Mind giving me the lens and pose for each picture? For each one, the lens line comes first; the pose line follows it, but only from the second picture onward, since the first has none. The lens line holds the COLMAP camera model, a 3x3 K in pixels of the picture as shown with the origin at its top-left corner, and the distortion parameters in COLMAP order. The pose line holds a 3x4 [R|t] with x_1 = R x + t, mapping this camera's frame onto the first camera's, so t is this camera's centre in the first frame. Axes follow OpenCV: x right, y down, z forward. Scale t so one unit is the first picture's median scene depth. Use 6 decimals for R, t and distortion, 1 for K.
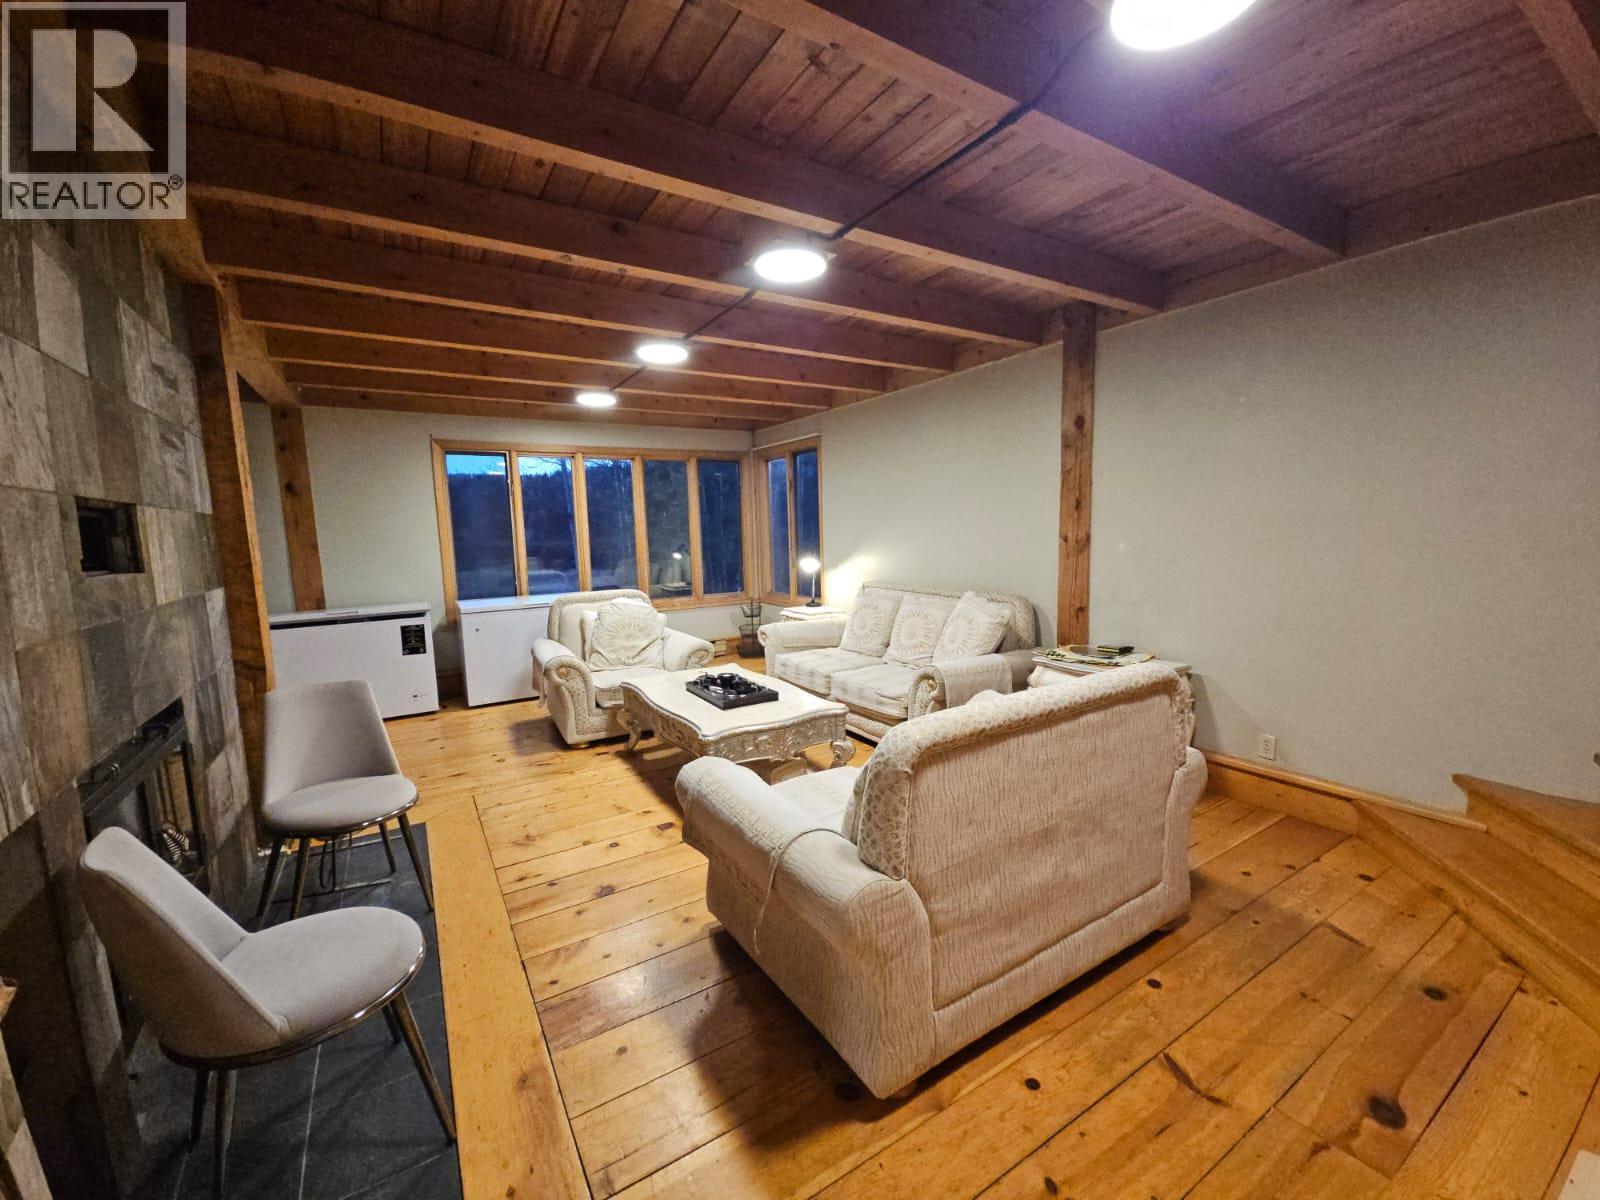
lens RADIAL K [[646.7, 0, 799.5], [0, 646.7, 596.2], [0, 0, 1]] dist [-0.001464, -0.000597]
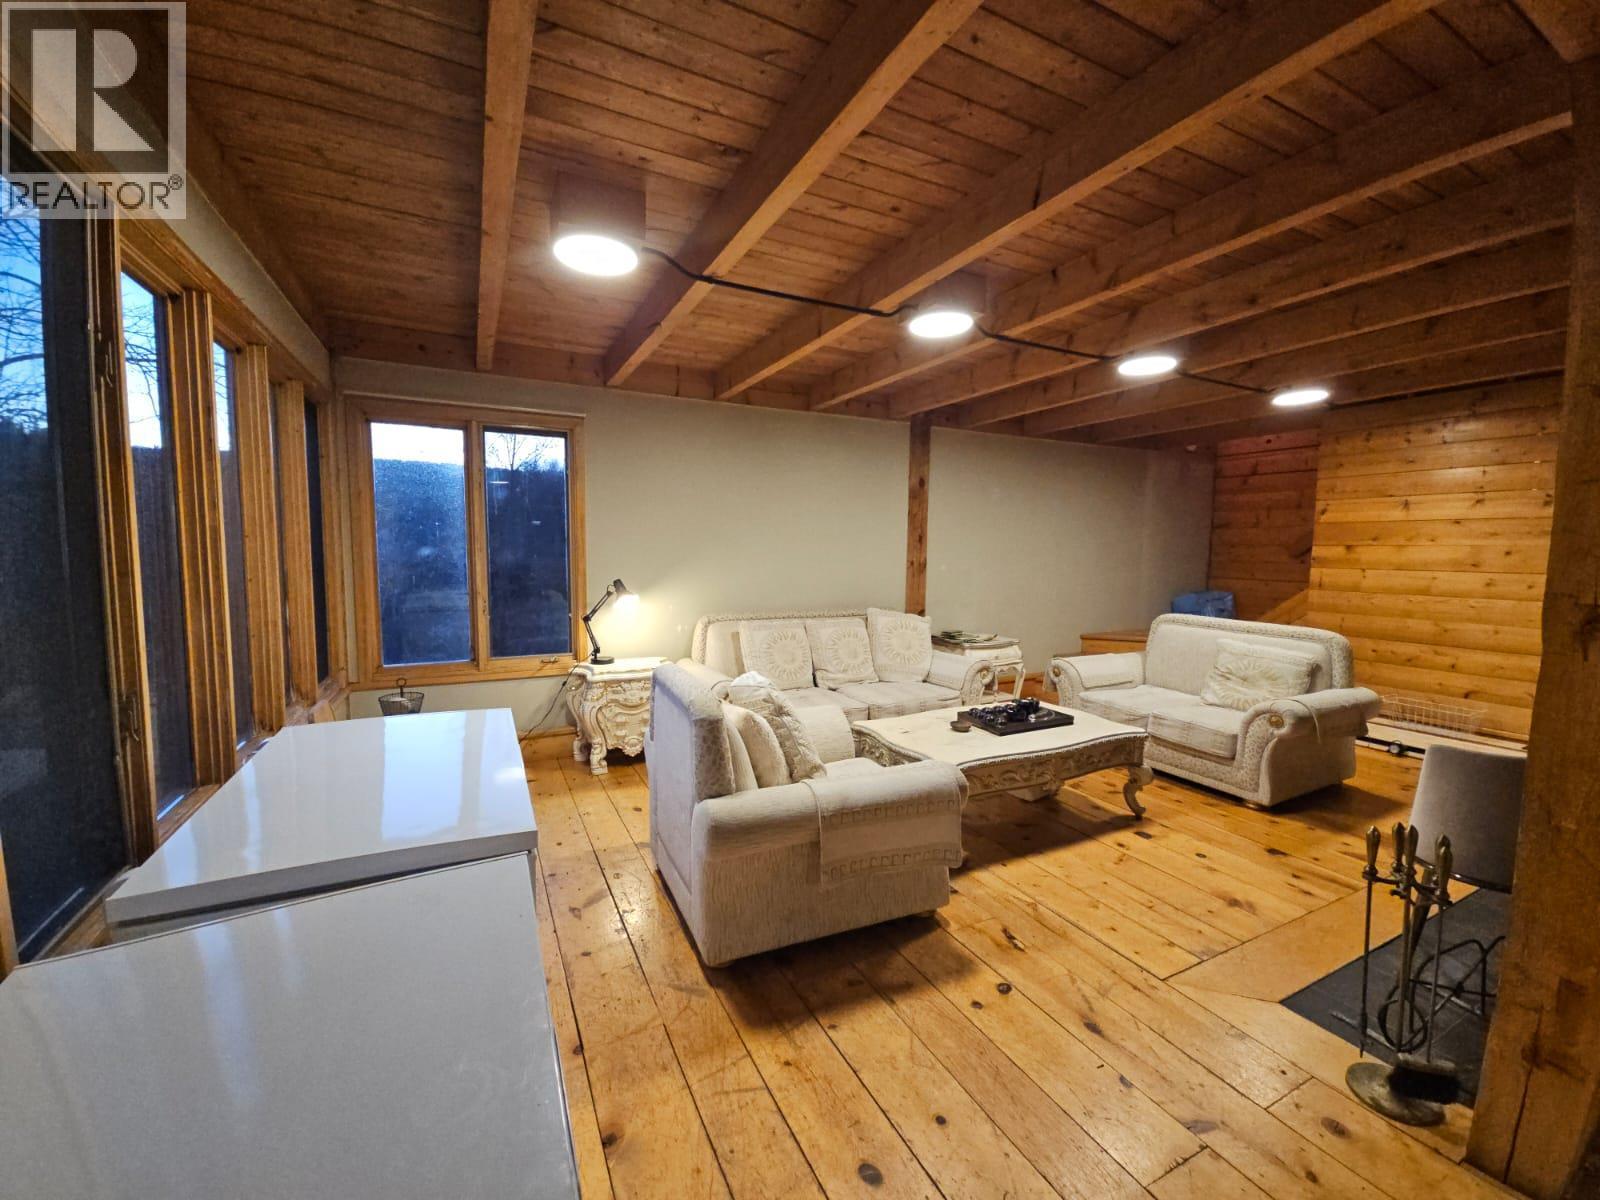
lens RADIAL K [[646.7, 0, 799.5], [0, 646.7, 596.2], [0, 0, 1]] dist [-0.001464, -0.000597]
pose [[0.087864, -0.050516, 0.994851, -1.031275], [0.095942, 0.994499, 0.042024, -0.102178], [-0.991501, 0.091755, 0.092228, 1.146136]]
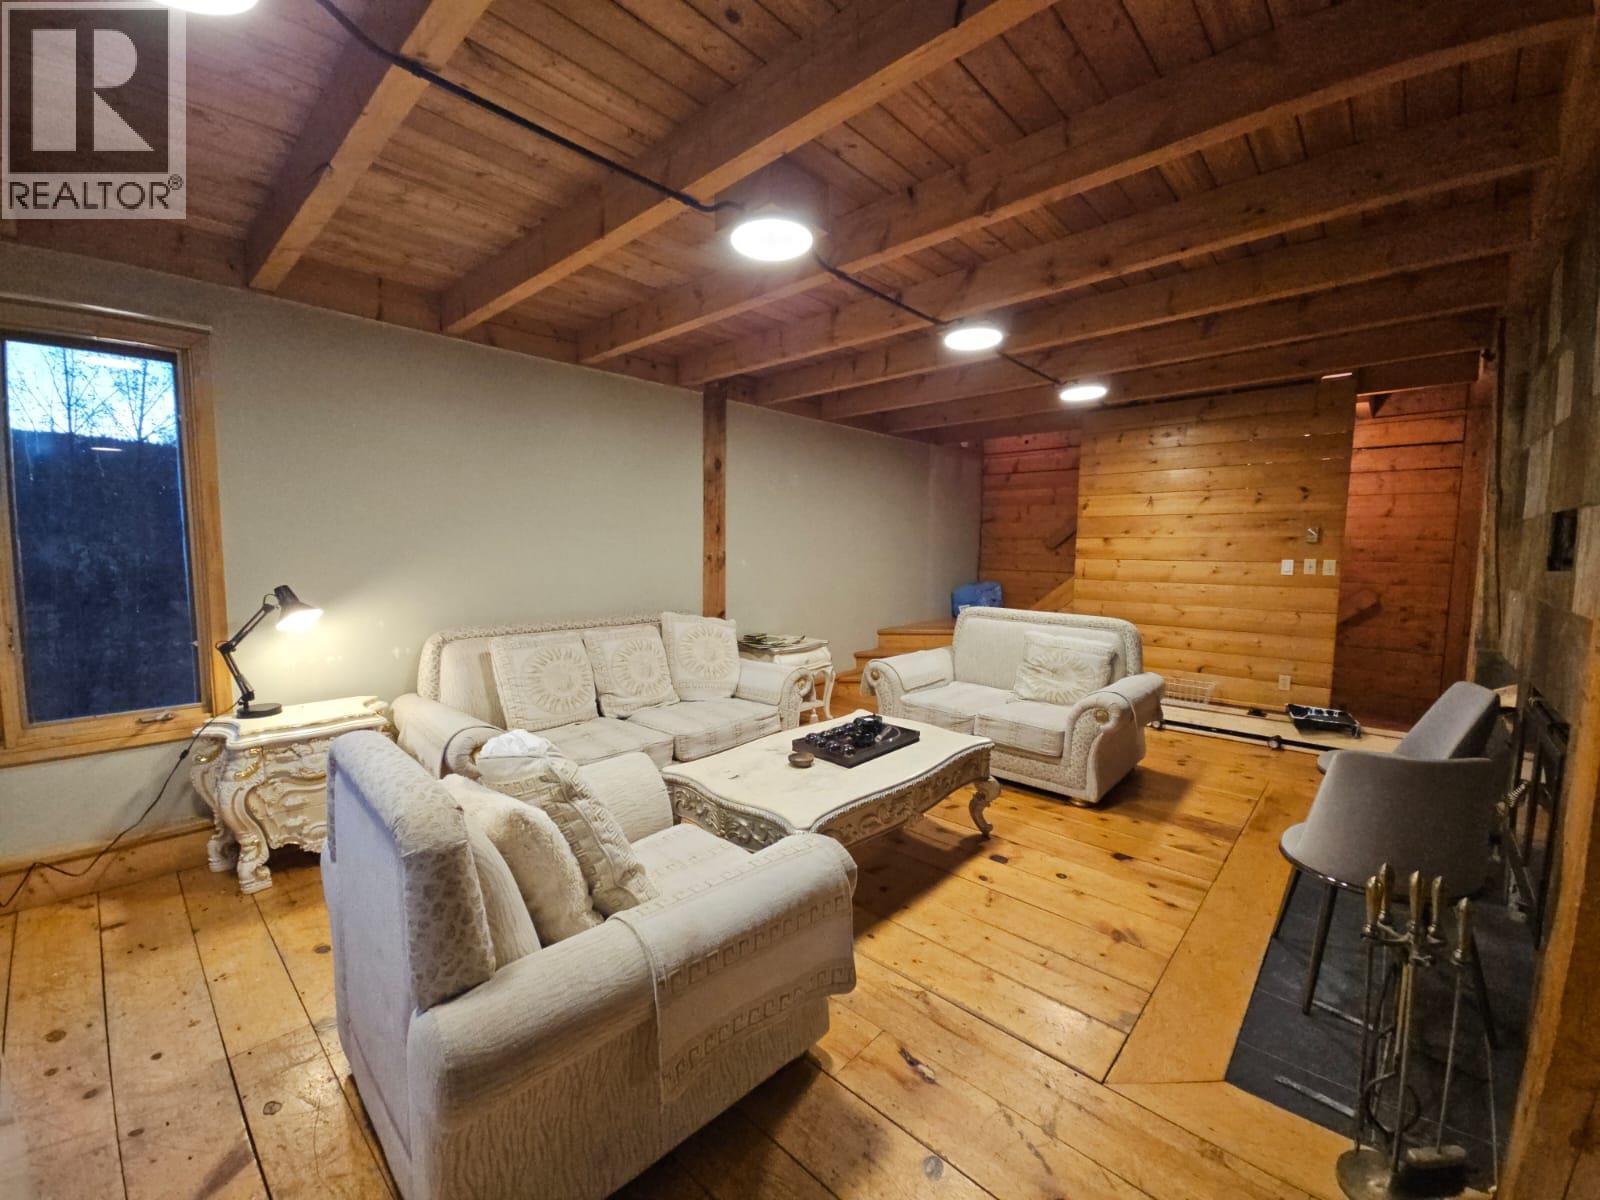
lens RADIAL K [[646.5, 0, 799.5], [0, 646.5, 598.9], [0, 0, 1]] dist [0.004683, -0.000402]
pose [[-0.266875, -0.057645, 0.962006, -0.813548], [0.102446, 0.990857, 0.087794, -0.103859], [-0.958271, 0.121984, -0.258529, 1.187767]]
